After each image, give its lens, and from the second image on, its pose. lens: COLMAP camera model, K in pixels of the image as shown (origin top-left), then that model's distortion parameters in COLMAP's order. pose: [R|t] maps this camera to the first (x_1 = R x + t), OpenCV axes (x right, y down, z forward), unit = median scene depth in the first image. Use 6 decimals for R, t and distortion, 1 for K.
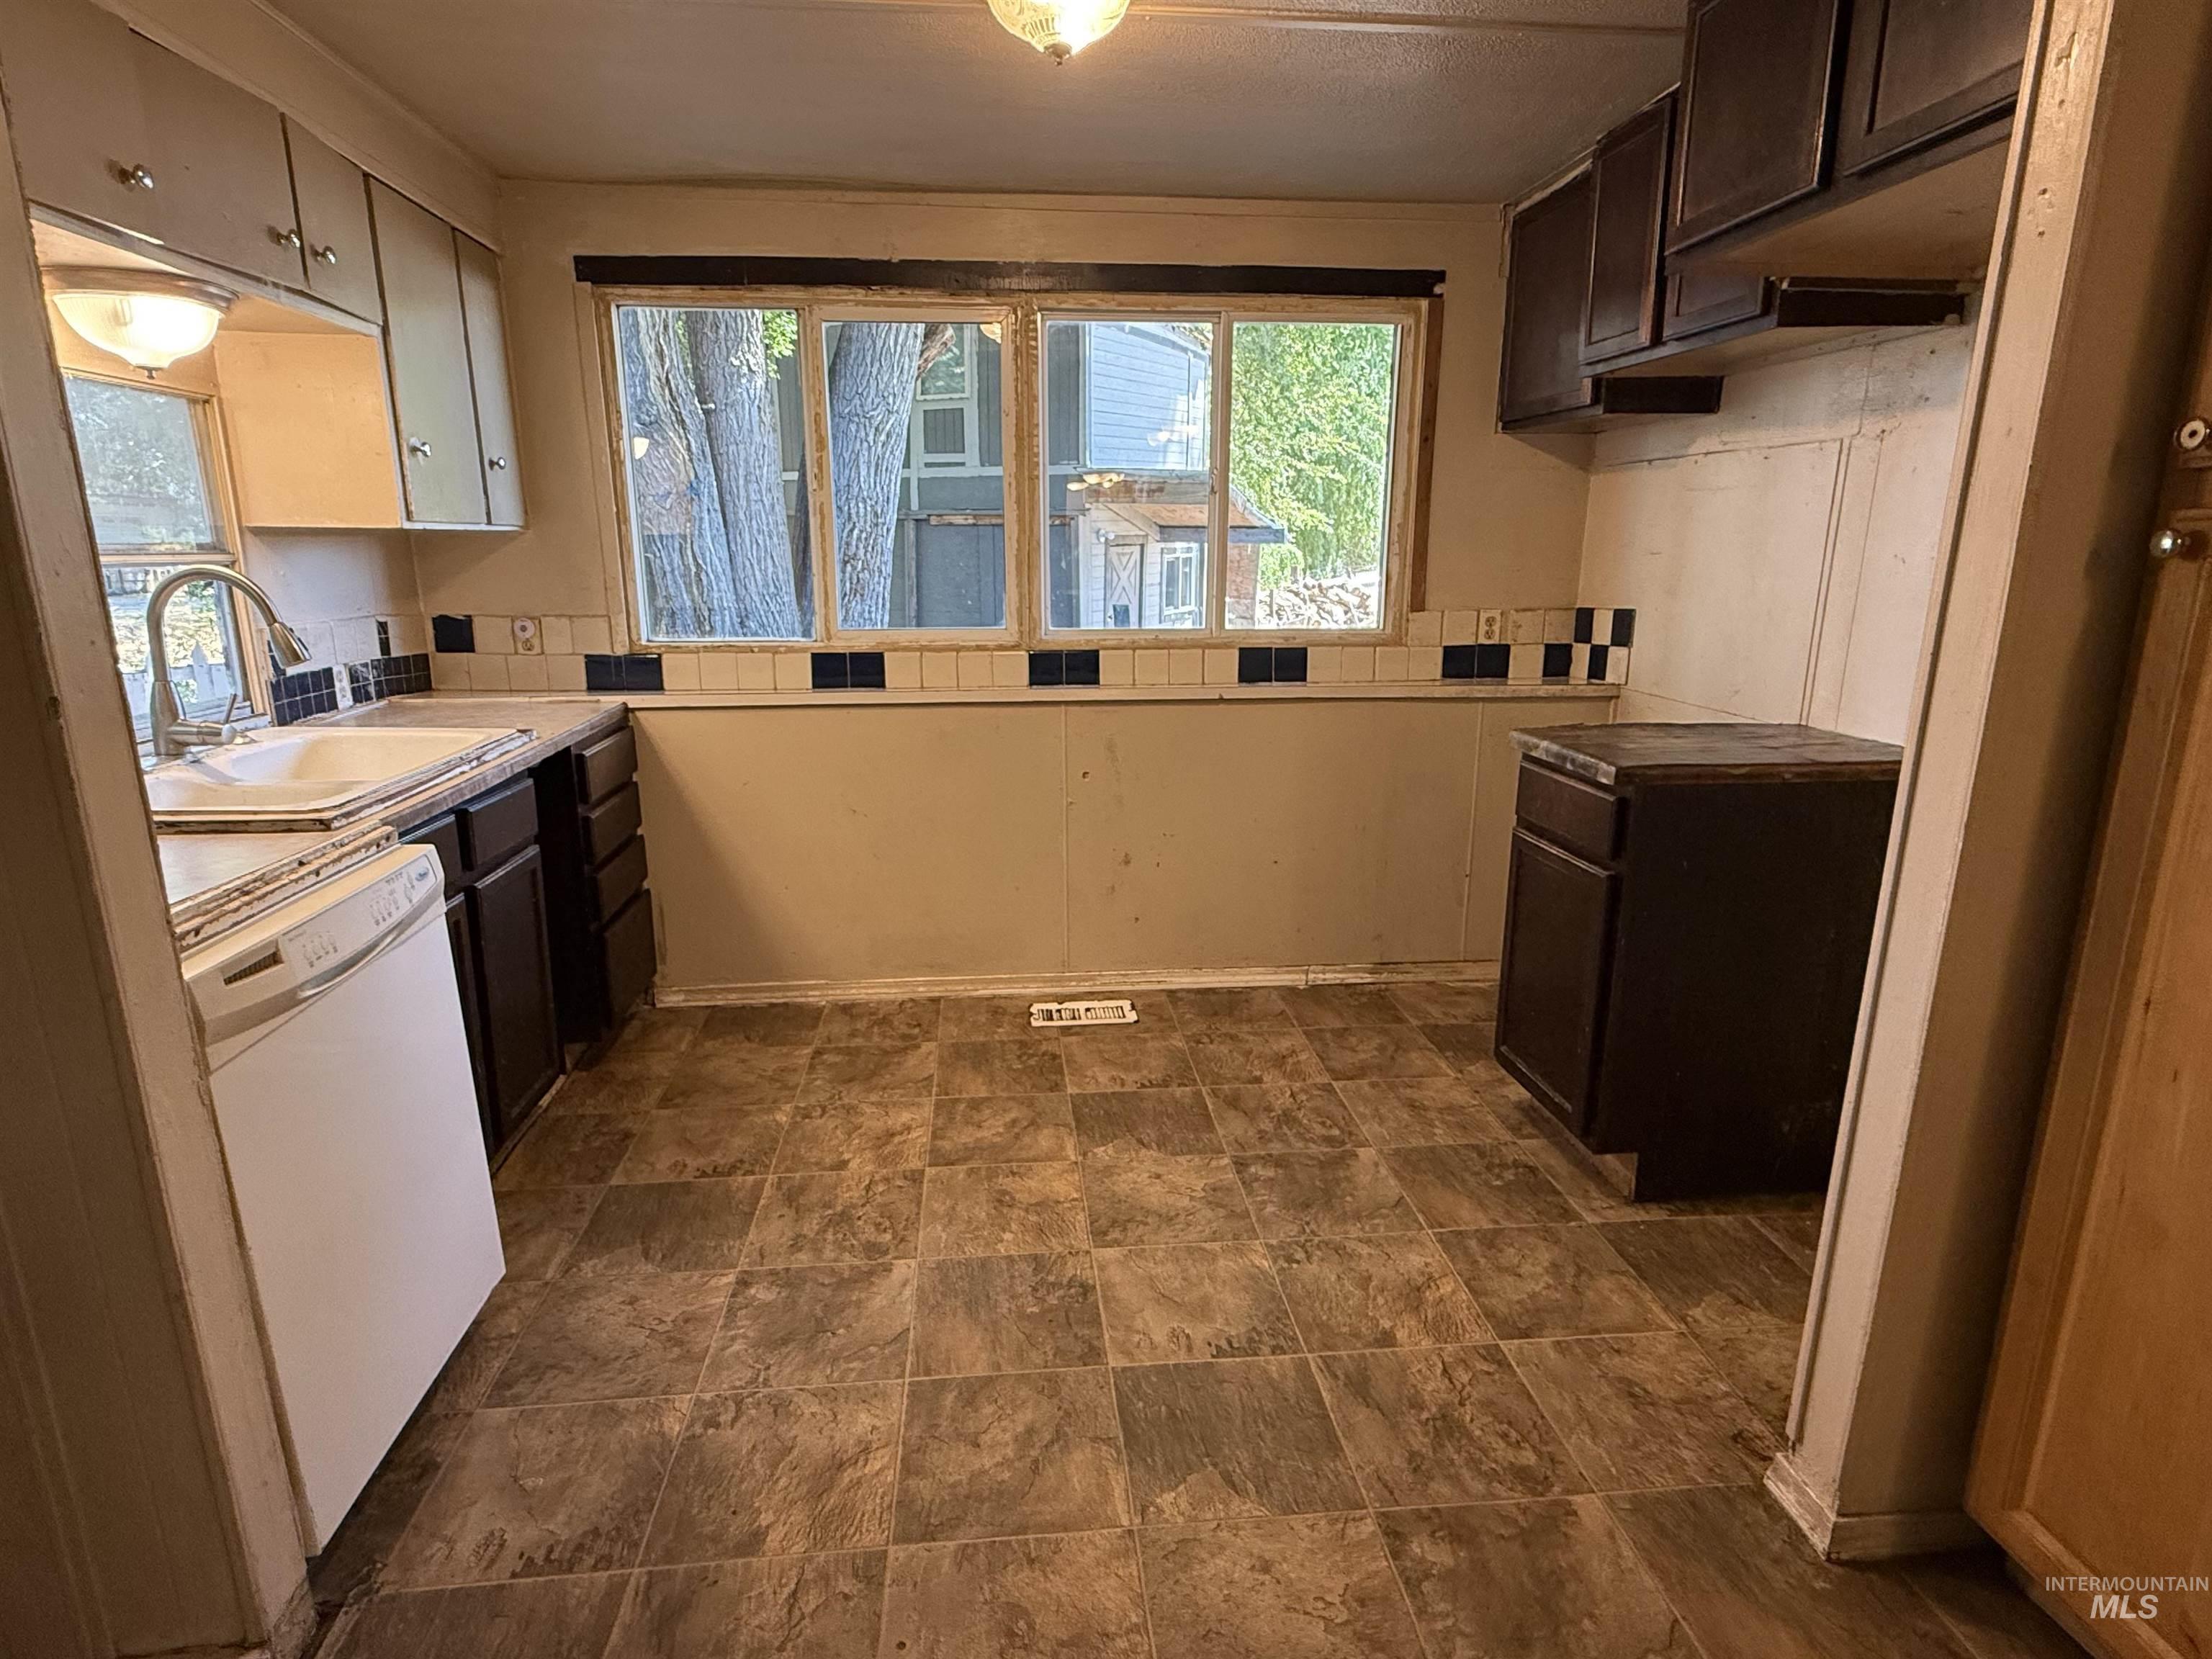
lens RADIAL K [[1175.7, 0, 1102.5], [0, 1175.7, 838.2], [0, 0, 1]] dist [-0.000398, -0.000547]
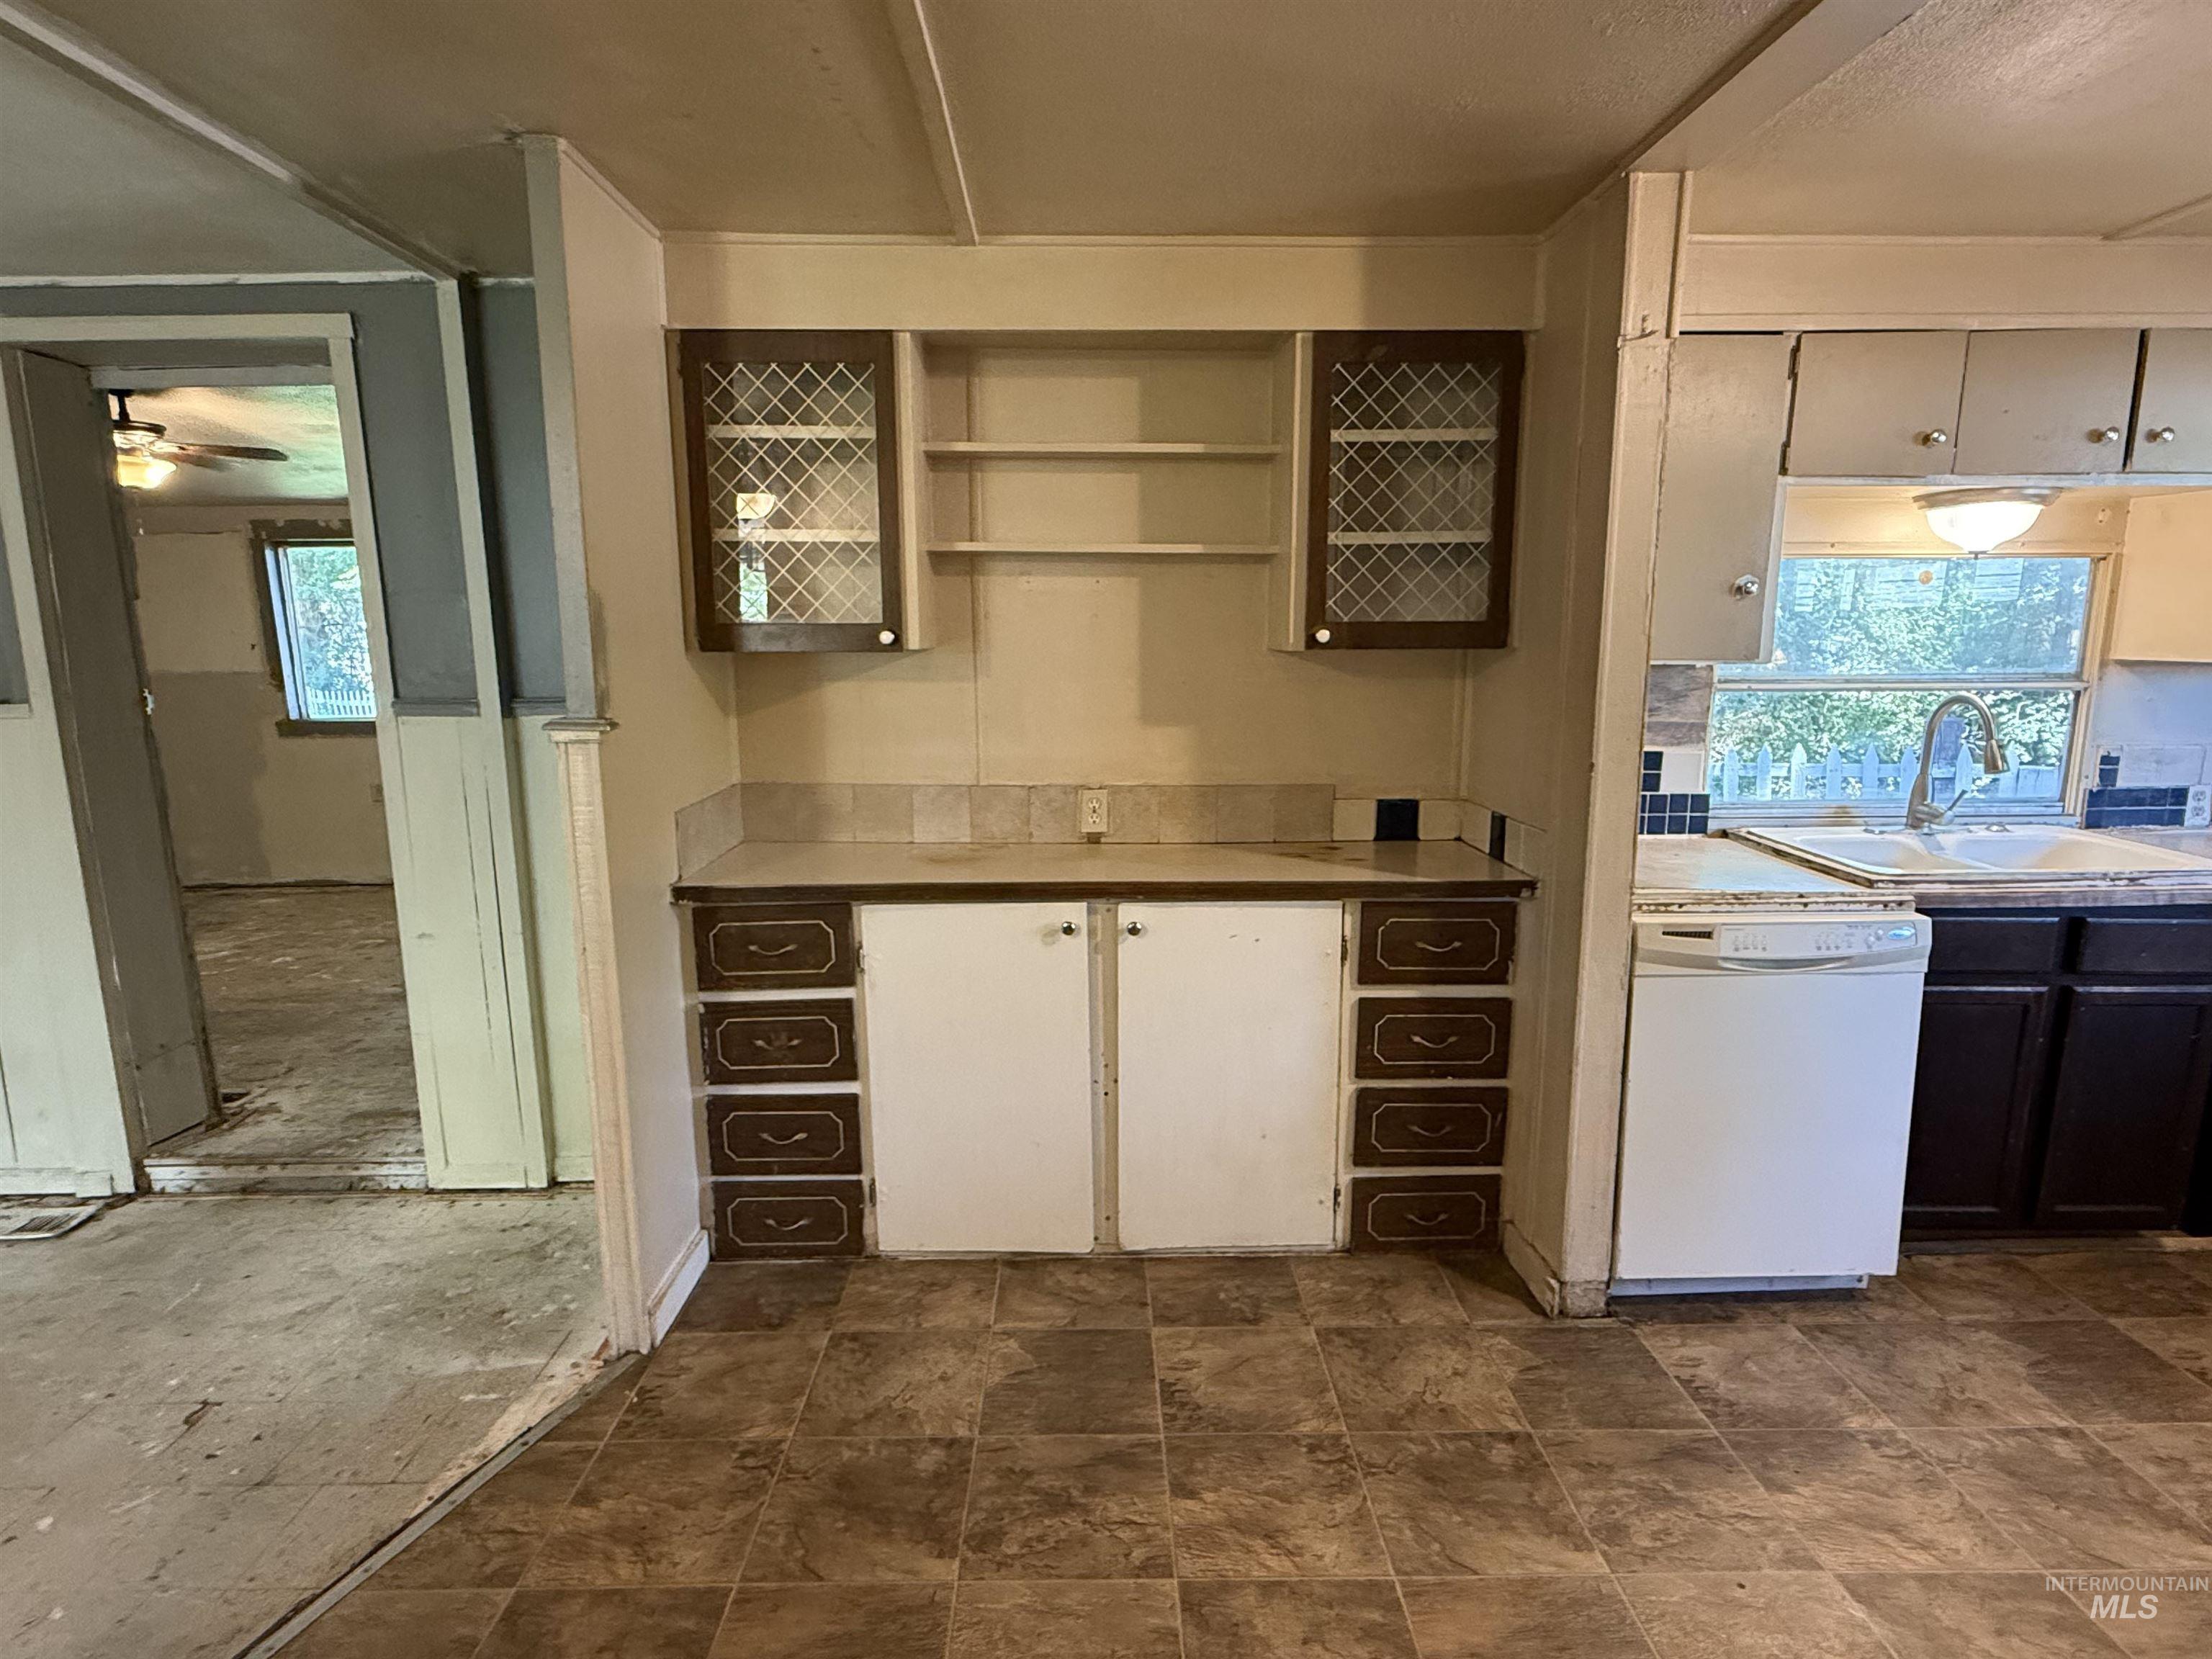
lens RADIAL K [[1175.7, 0, 1102.5], [0, 1175.7, 838.2], [0, 0, 1]] dist [-0.000398, -0.000547]
pose [[-0.086261, 0.169097, -0.981817, 0.438628], [-0.235444, 0.954116, 0.185012, -0.060118], [0.968052, 0.247123, -0.042490, 0.095558]]
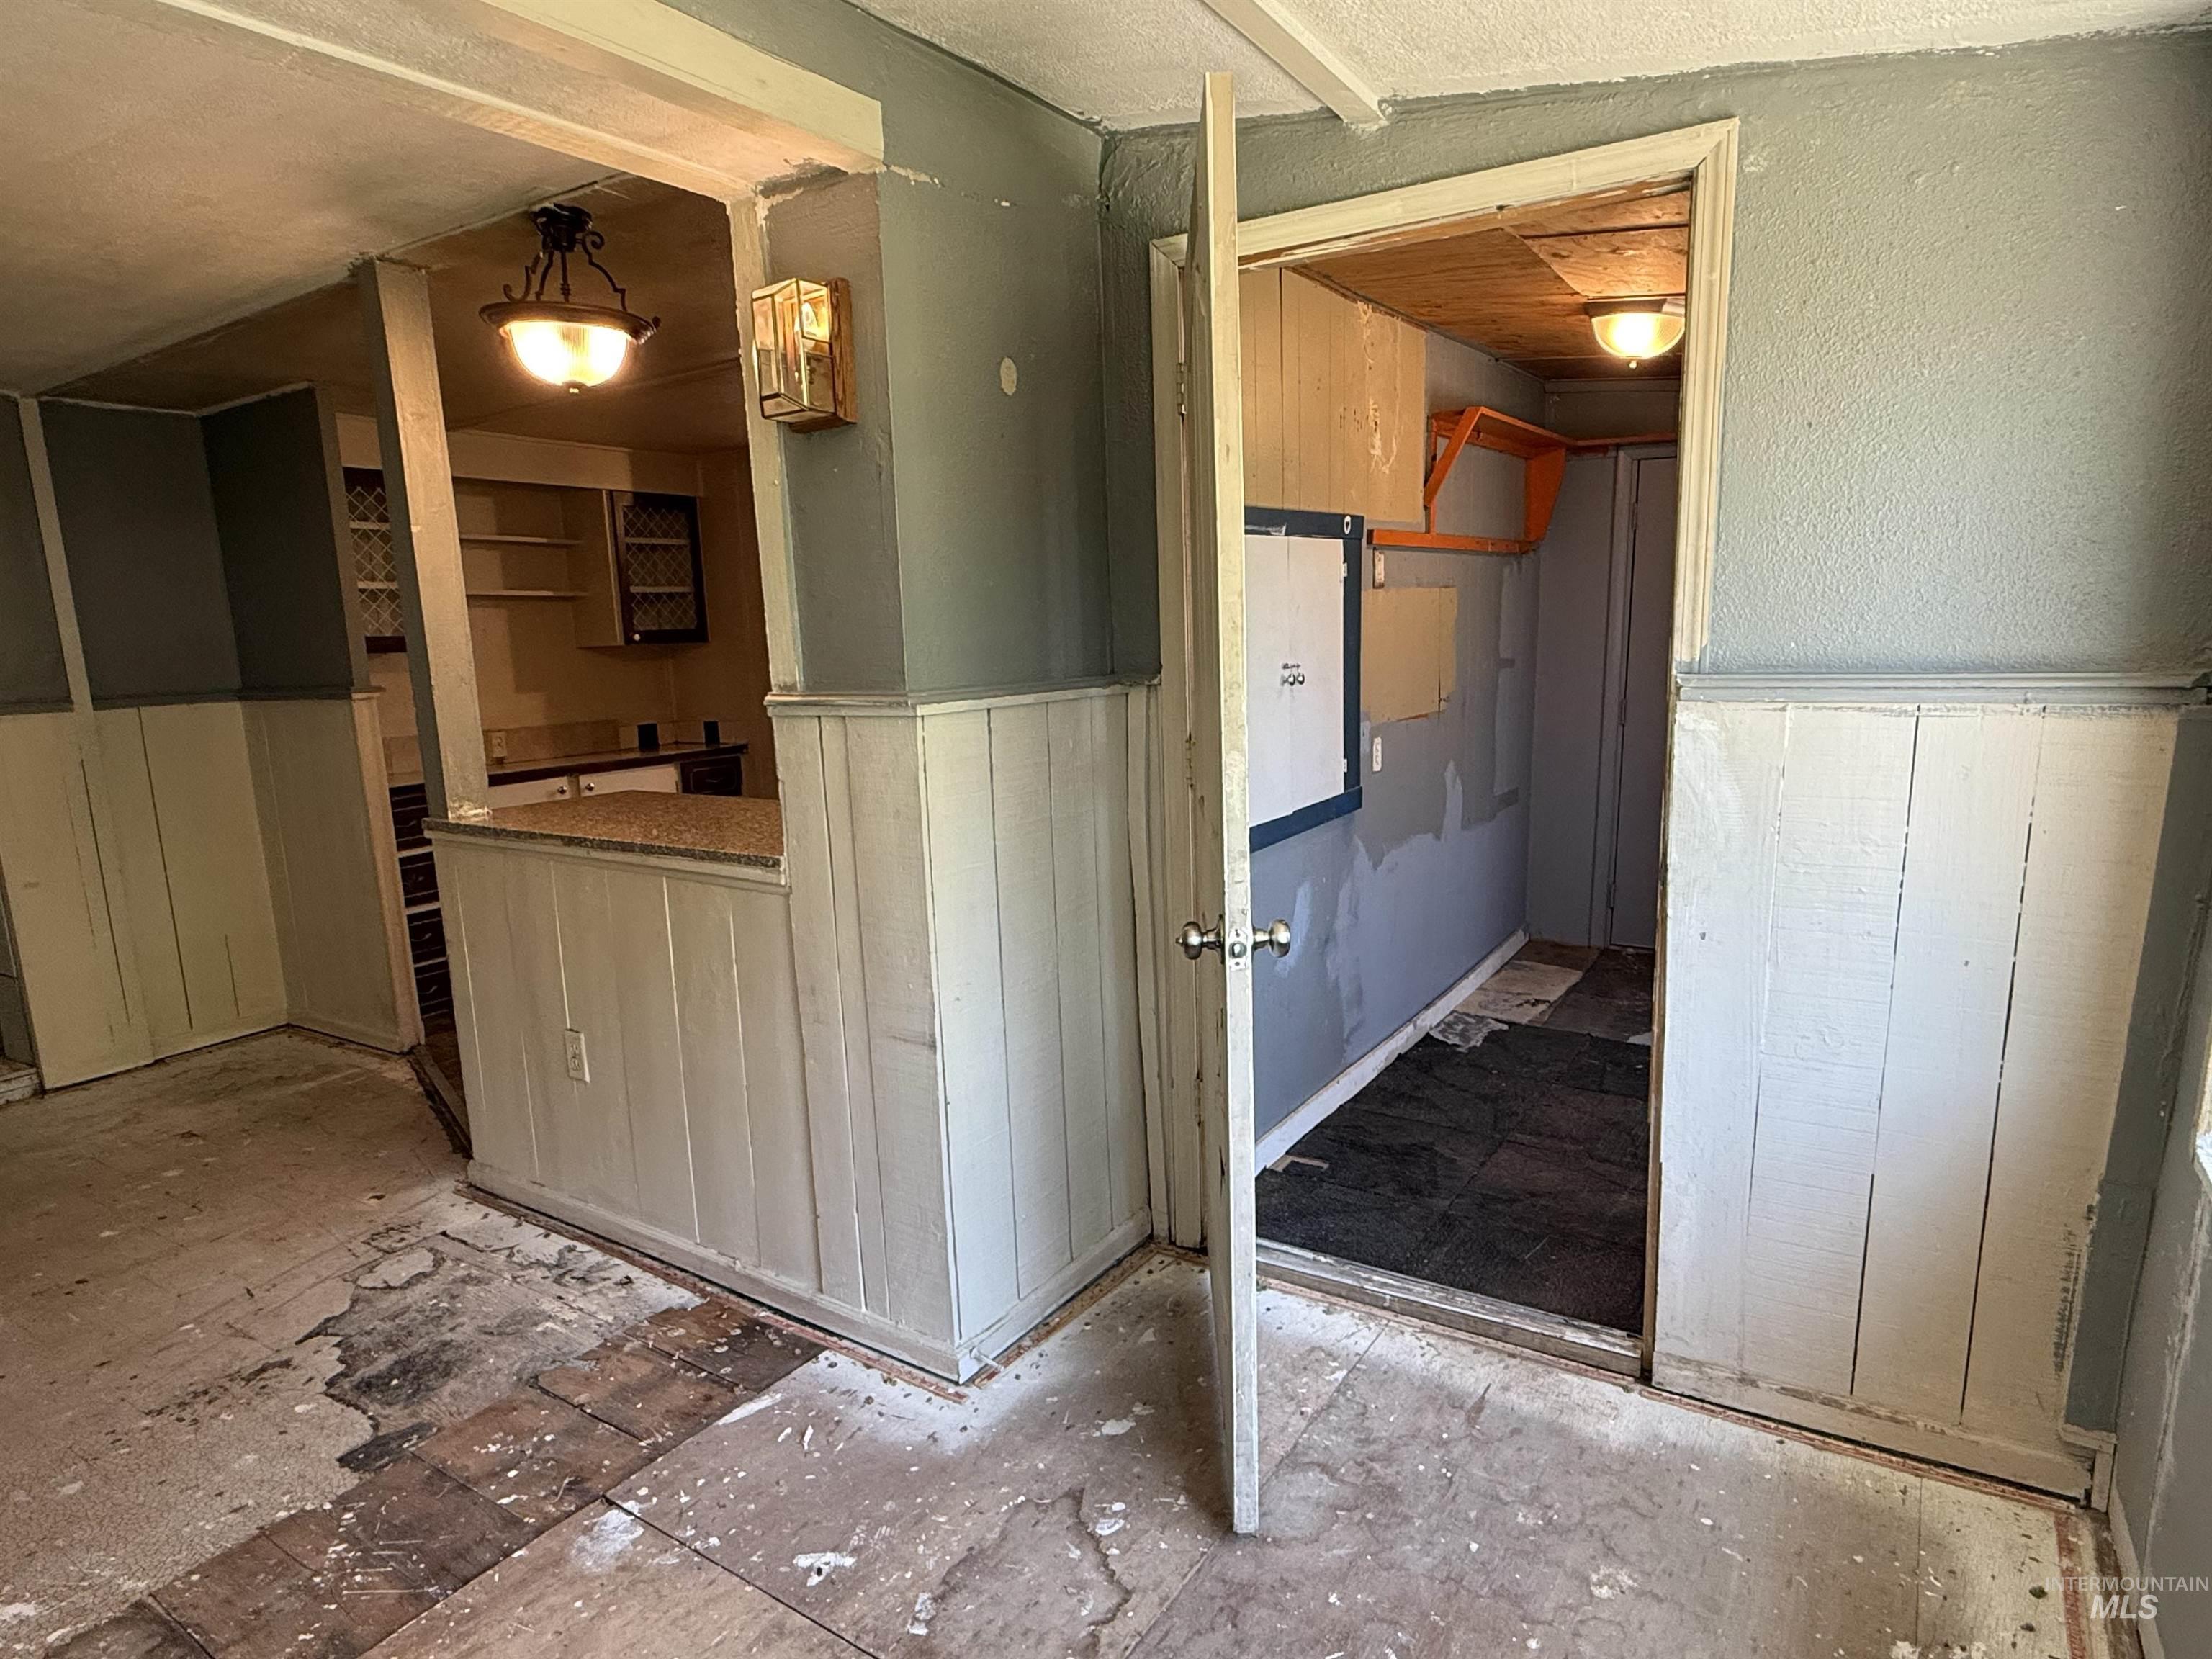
lens RADIAL K [[1215.9, 0, 1106.0], [0, 1215.9, 829.5], [0, 0, 1]] dist [0.002029, 0.000645]
pose [[0.779586, 0.070940, -0.622264, 1.229905], [-0.112256, 0.993302, -0.027397, 0.169671], [0.616152, 0.091211, 0.782328, -0.762087]]
